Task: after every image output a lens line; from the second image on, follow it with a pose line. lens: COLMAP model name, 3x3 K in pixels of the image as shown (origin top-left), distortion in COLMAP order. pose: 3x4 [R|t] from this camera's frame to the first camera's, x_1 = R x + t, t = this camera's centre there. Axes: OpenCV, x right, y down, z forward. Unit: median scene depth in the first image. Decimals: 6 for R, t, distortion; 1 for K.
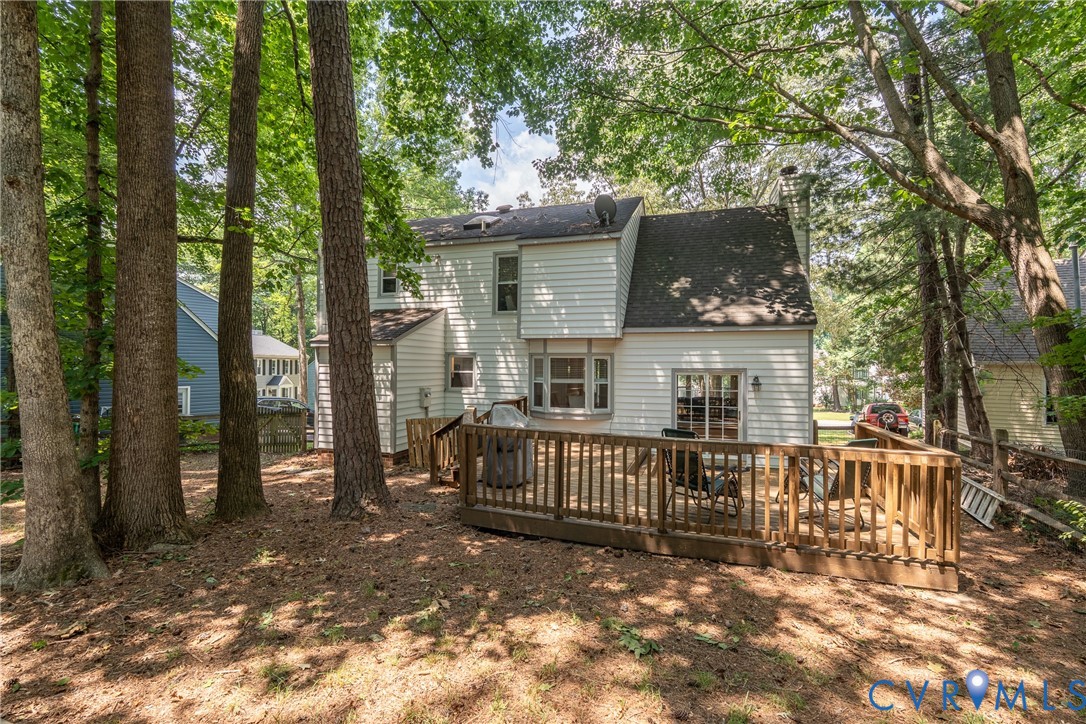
lens RADIAL K [[477.0, 0, 547.8], [0, 477.0, 362.0], [0, 0, 1]] dist [-0.002359, -0.001125]
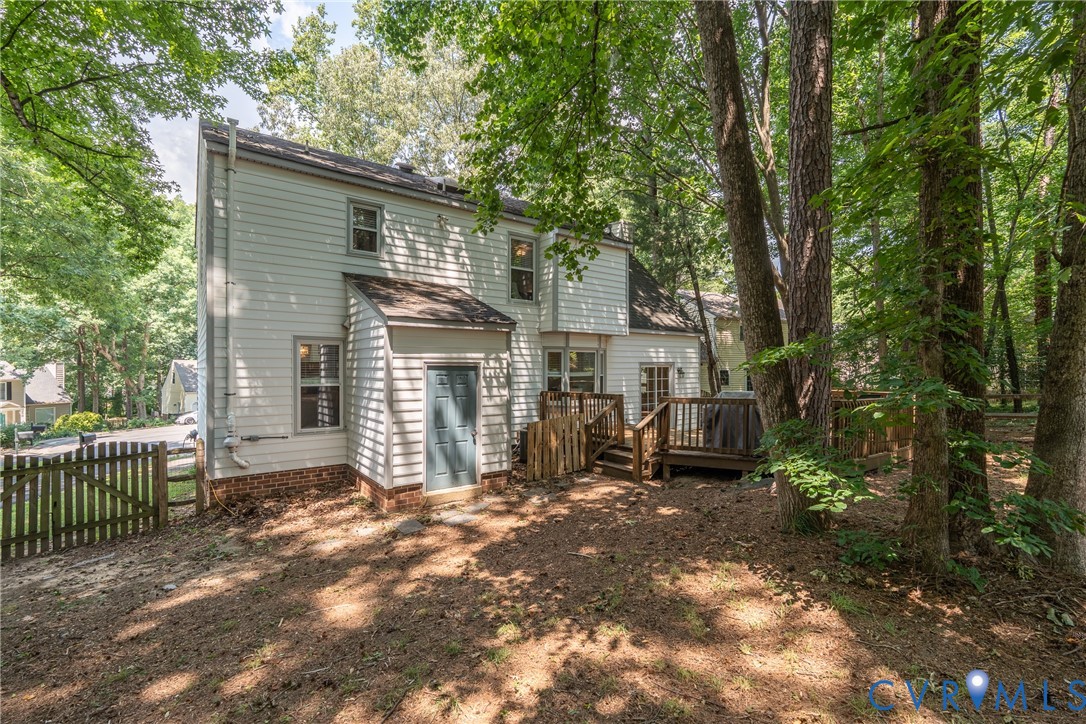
lens RADIAL K [[477.0, 0, 552.1], [0, 477.0, 369.8], [0, 0, 1]] dist [-0.002359, -0.001125]
pose [[0.577966, -0.011511, 0.815980, -0.922074], [-0.000712, 0.999893, 0.014610, 0.016966], [-0.816061, -0.009025, 0.577896, 0.491759]]
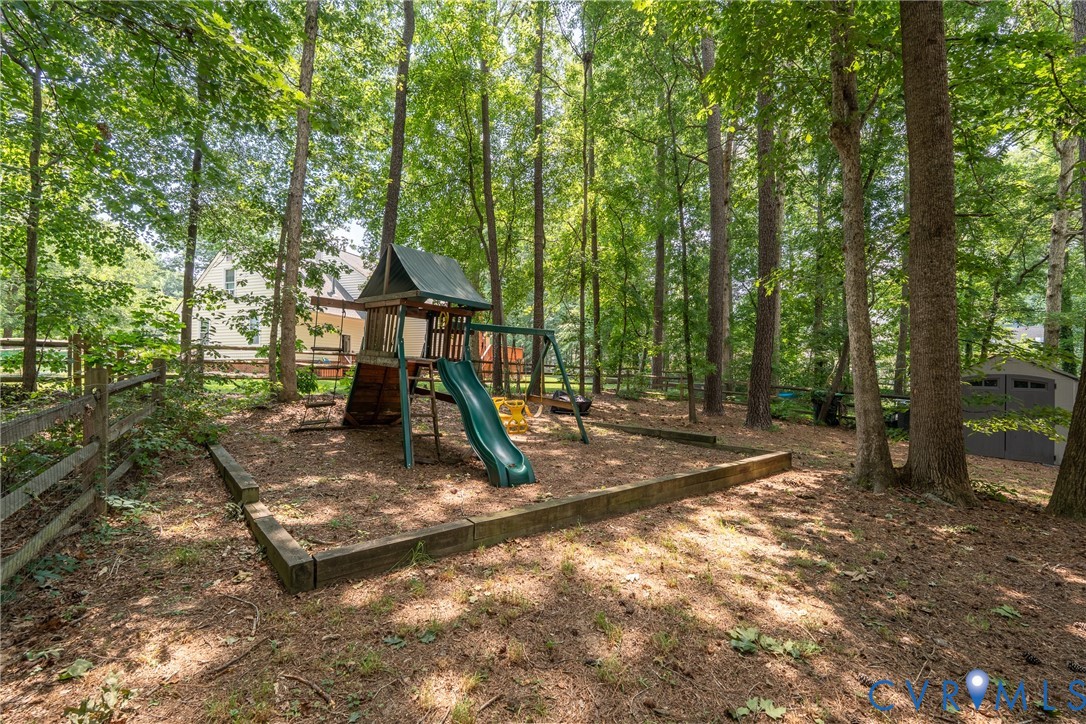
lens RADIAL K [[477.0, 0, 541.5], [0, 477.0, 361.1], [0, 0, 1]] dist [-0.002359, -0.001125]
pose [[-0.524675, -0.030494, -0.850756, 0.347682], [0.001391, 0.999326, -0.036678, 0.036038], [0.851301, -0.020427, -0.524279, 0.352552]]
